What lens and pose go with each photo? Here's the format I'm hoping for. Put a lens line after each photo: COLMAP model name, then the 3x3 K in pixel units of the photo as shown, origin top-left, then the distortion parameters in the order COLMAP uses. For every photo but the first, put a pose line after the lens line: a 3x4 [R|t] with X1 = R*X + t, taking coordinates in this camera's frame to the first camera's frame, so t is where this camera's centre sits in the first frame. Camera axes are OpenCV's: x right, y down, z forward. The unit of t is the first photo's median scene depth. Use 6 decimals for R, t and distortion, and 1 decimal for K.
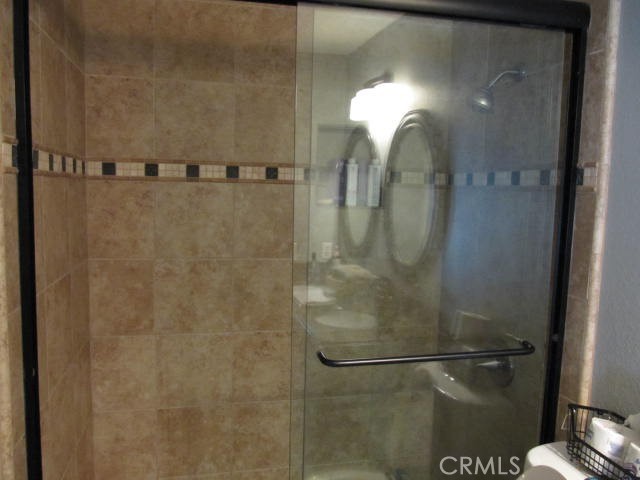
lens RADIAL K [[528.8, 0, 317.7], [0, 528.8, 241.5], [0, 0, 1]] dist [-0.058790, 0.047425]
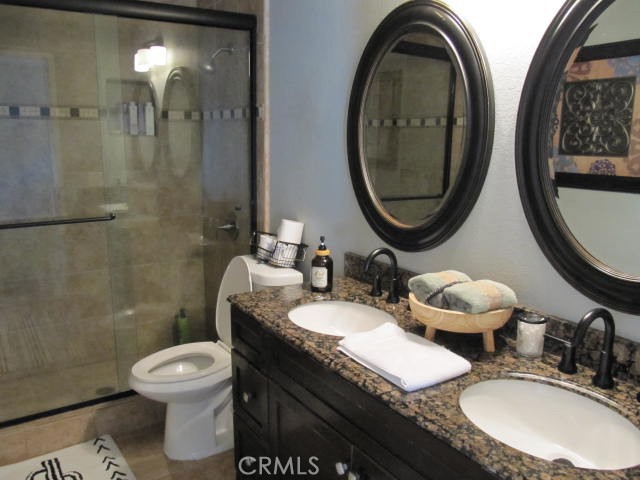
lens RADIAL K [[528.8, 0, 317.7], [0, 528.8, 241.5], [0, 0, 1]] dist [-0.058790, 0.047425]
pose [[0.940557, -0.081333, 0.329755, 0.039024], [0.045782, 0.992403, 0.114191, 0.089266], [-0.336537, -0.092307, 0.937135, -0.601564]]
